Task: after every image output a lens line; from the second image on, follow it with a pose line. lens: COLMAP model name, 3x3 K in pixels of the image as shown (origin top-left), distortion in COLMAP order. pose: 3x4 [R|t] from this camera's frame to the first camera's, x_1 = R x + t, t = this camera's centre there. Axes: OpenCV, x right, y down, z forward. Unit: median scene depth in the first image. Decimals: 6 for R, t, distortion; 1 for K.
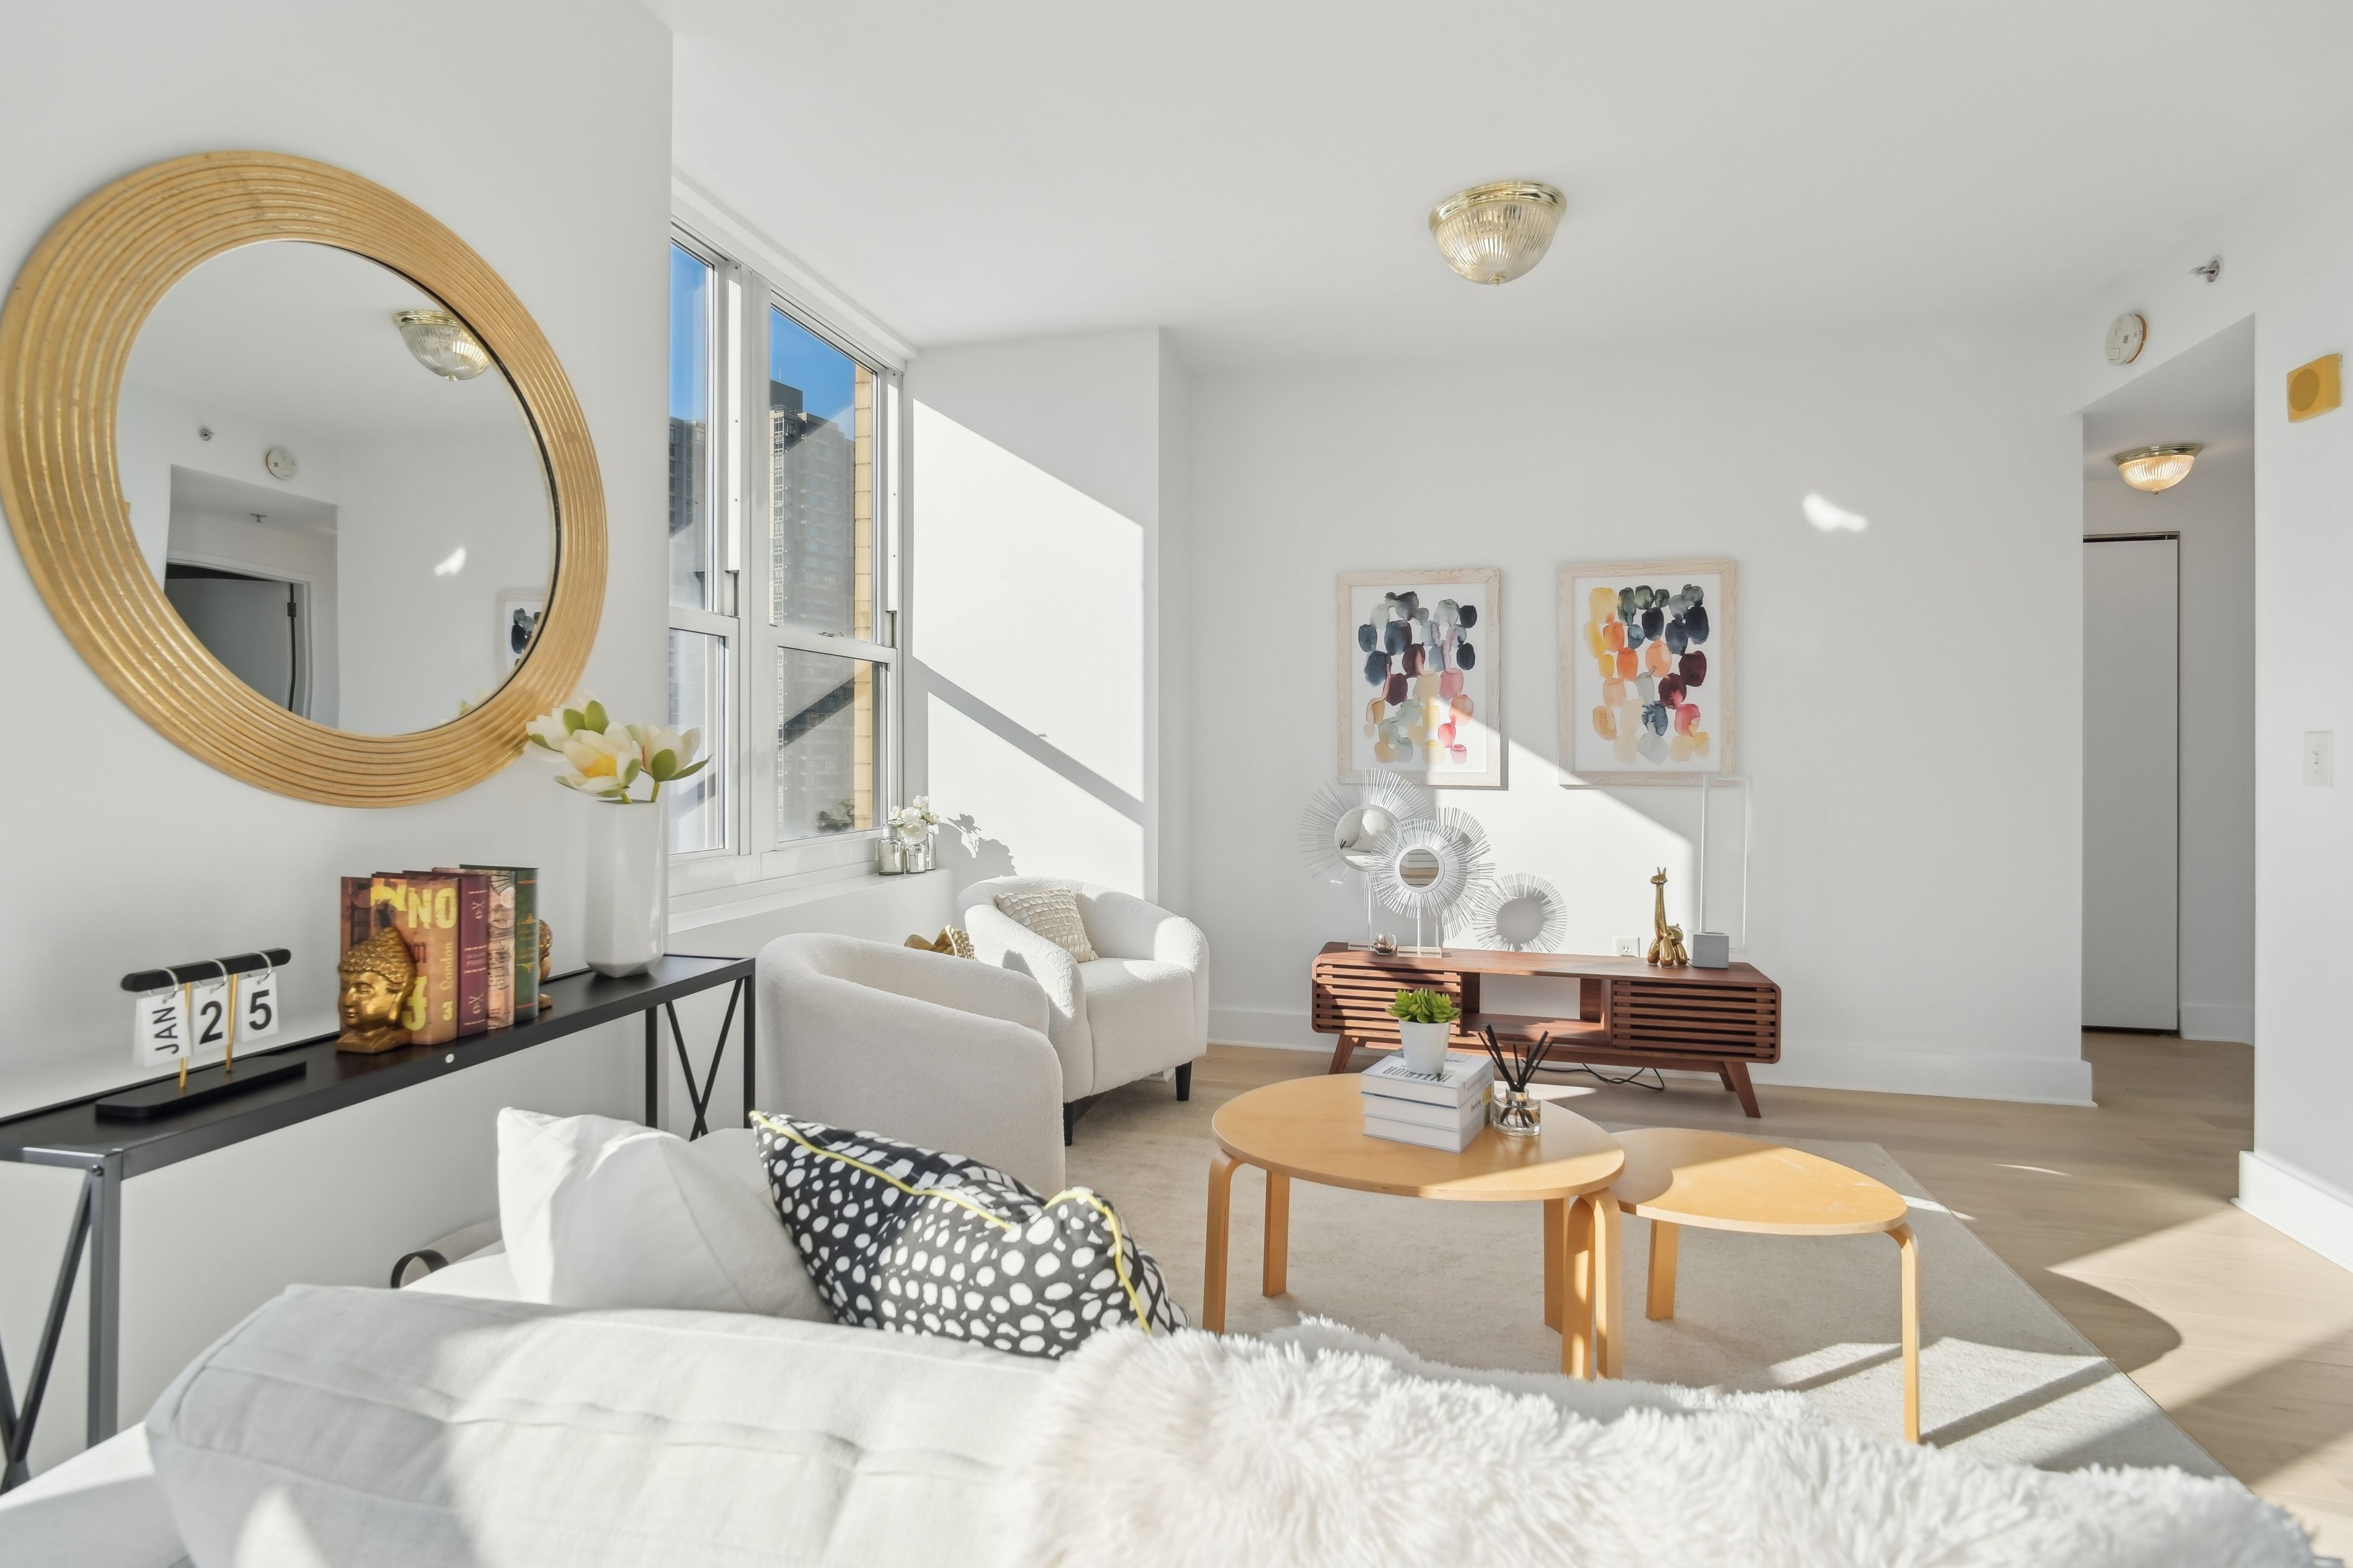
lens RADIAL K [[1135.8, 0, 1177.1], [0, 1135.8, 750.3], [0, 0, 1]] dist [-0.008533, 0.000636]
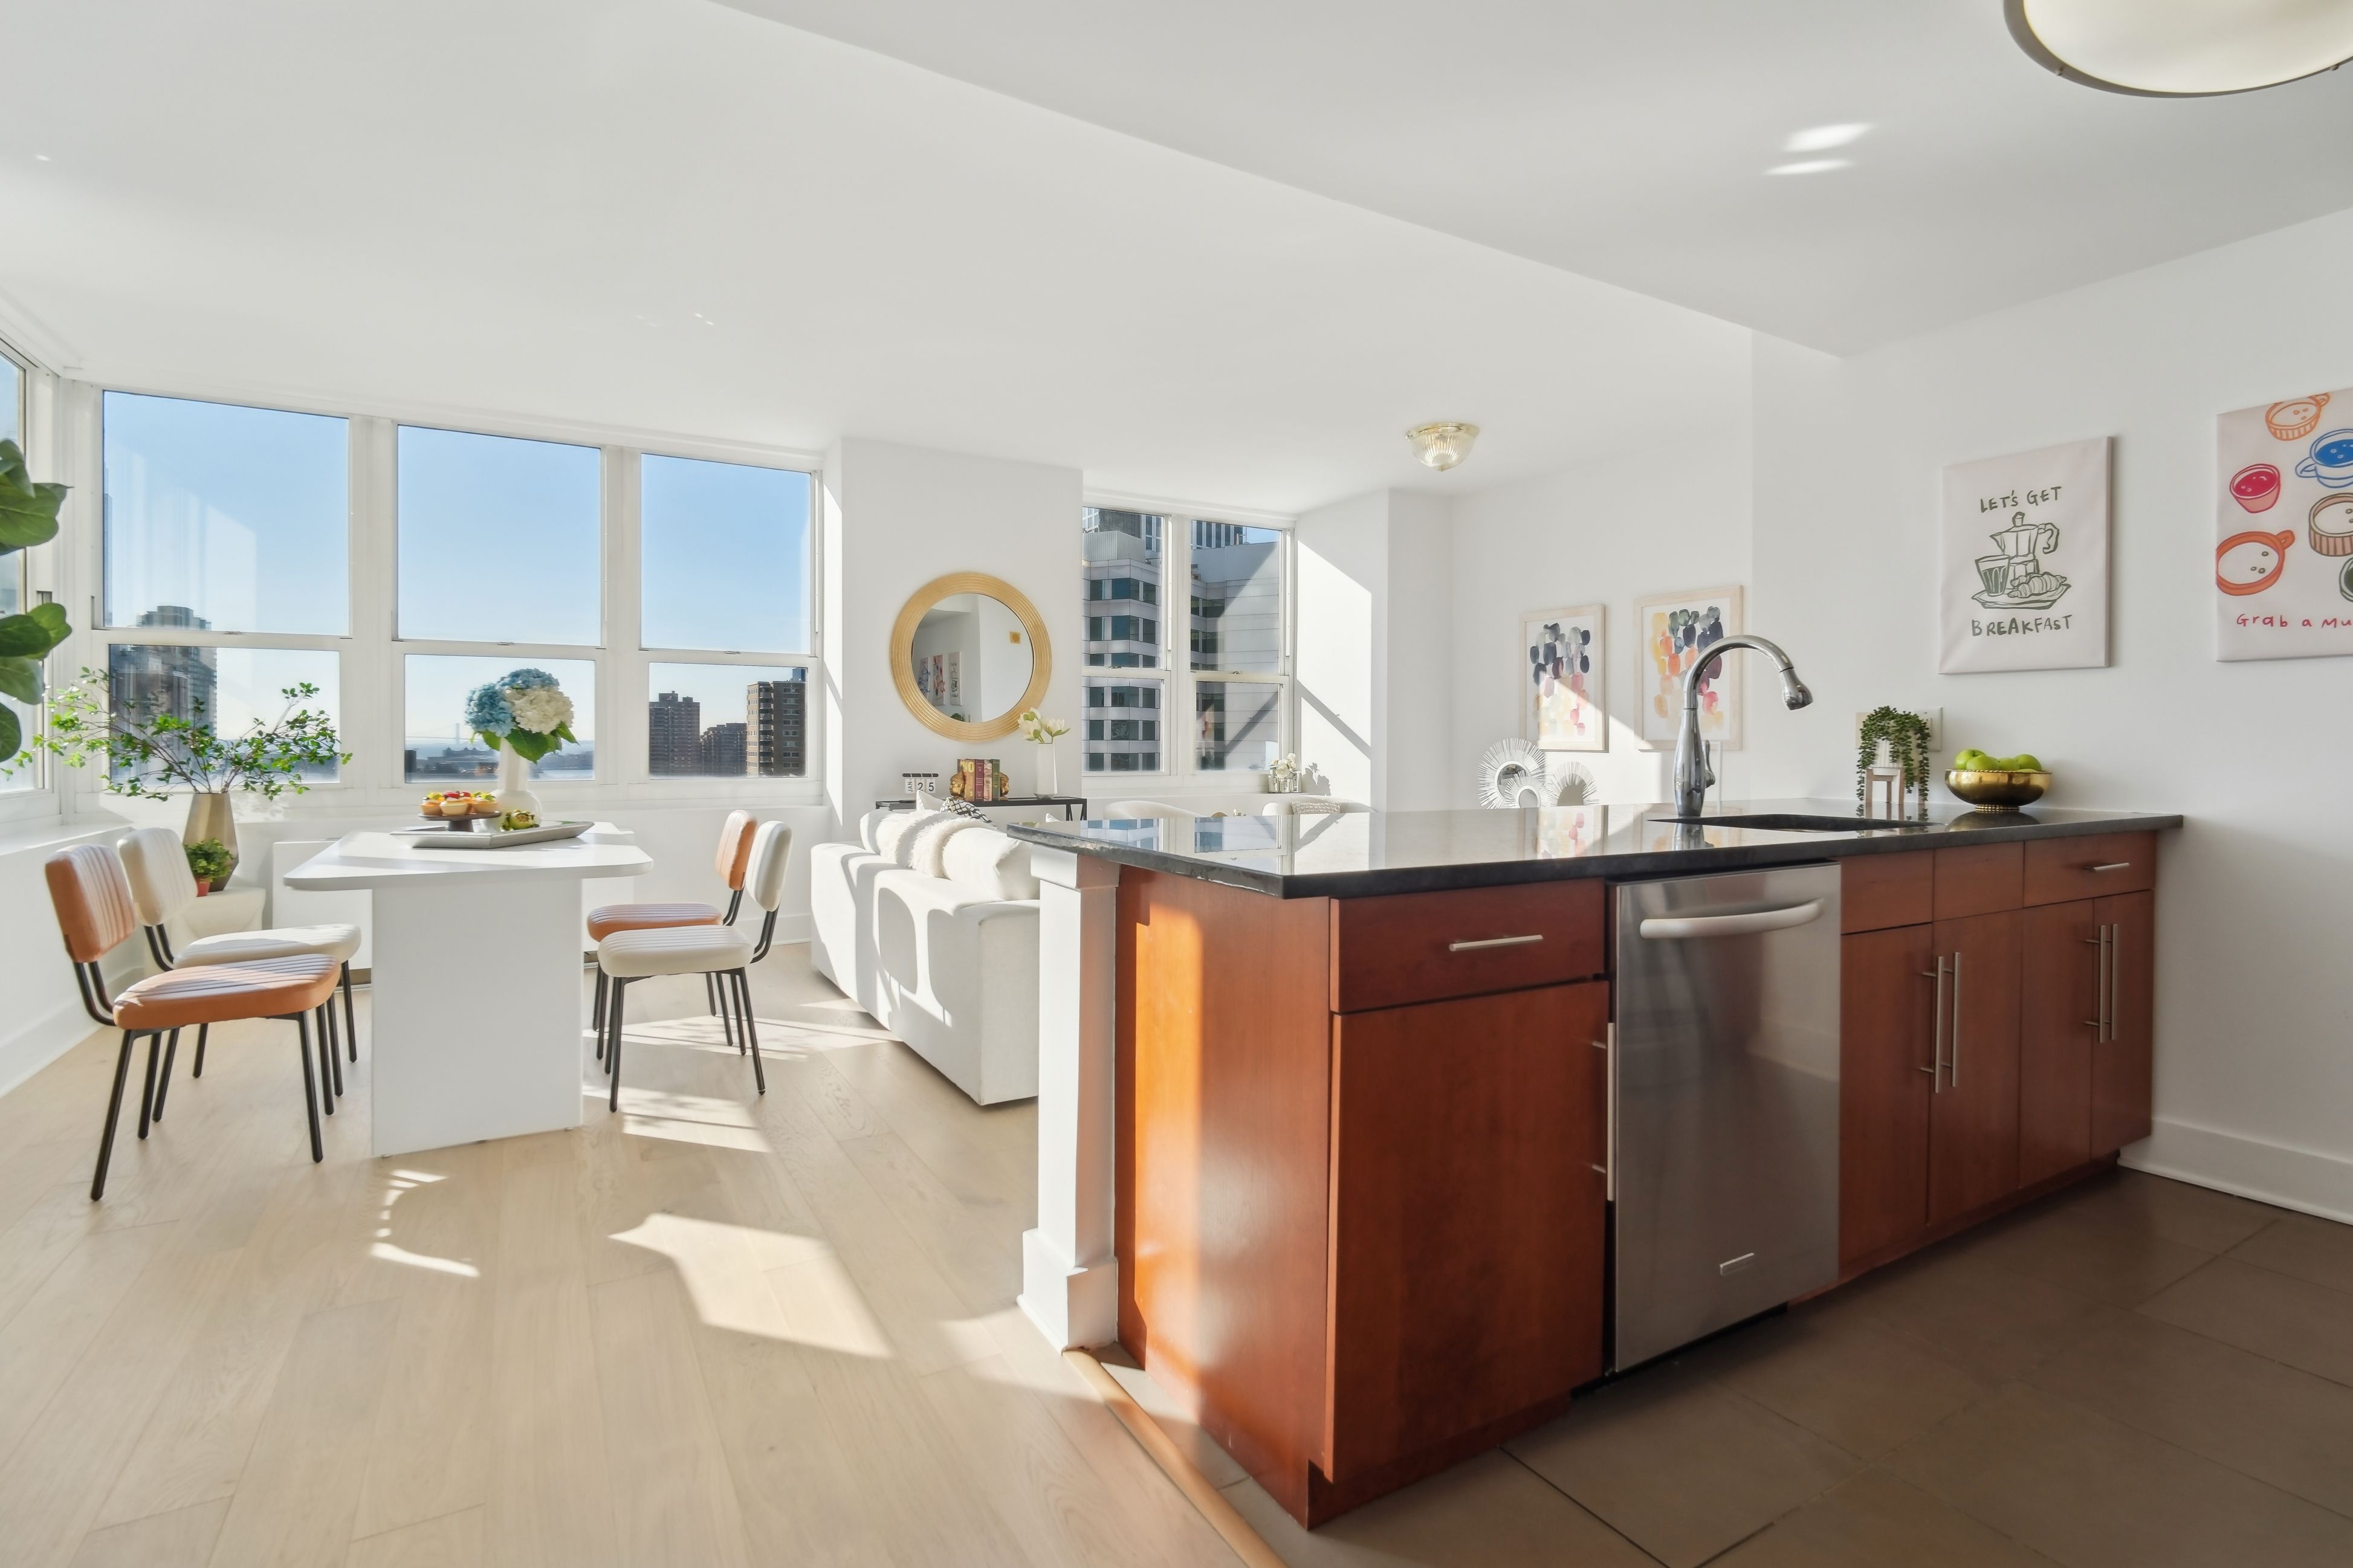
lens RADIAL K [[1117.0, 0, 1185.1], [0, 1117.0, 750.9], [0, 0, 1]] dist [0.002693, -0.006631]
pose [[0.697864, 0.005481, -0.716209, 0.986069], [0.000582, 0.999966, 0.008219, 0.020697], [0.716230, -0.006153, 0.697837, -0.430972]]
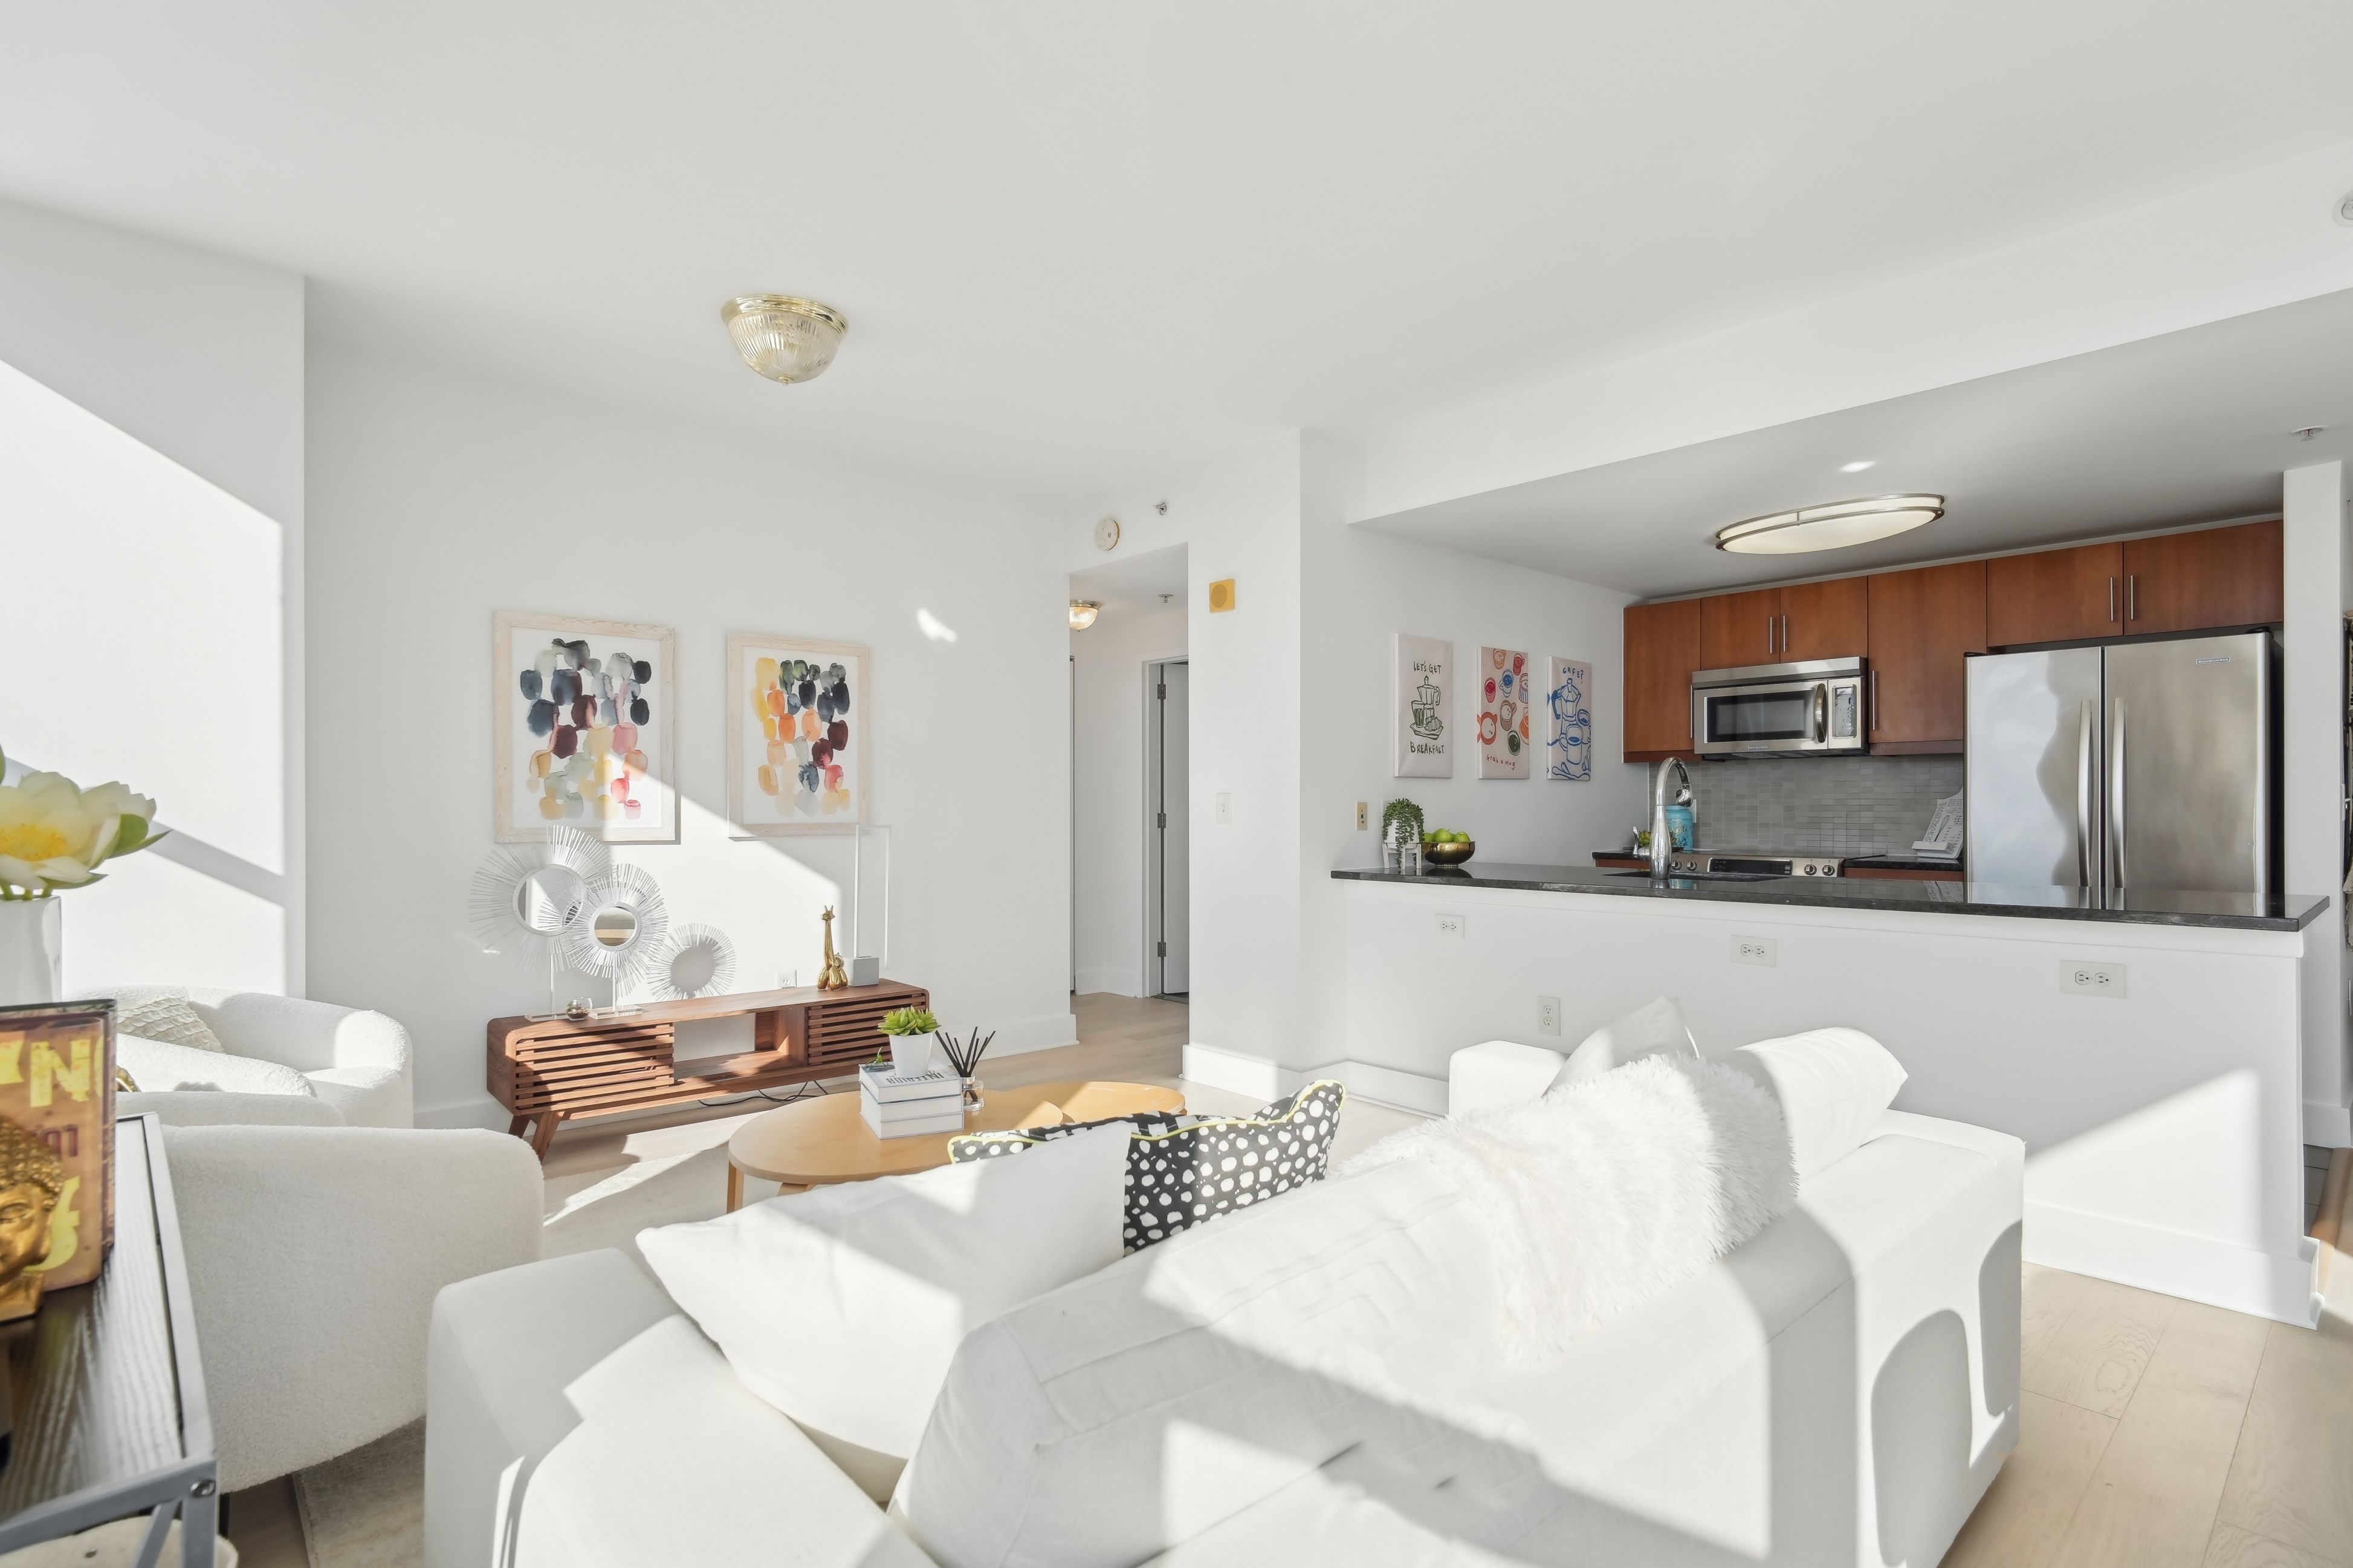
lens RADIAL K [[1132.0, 0, 1171.4], [0, 1132.0, 802.2], [0, 0, 1]] dist [-0.004476, 0.000954]
pose [[0.566088, -0.002789, 0.824340, -0.315481], [0.002268, 0.999996, 0.001826, -0.003819], [-0.824342, 0.000835, 0.566092, 0.050942]]
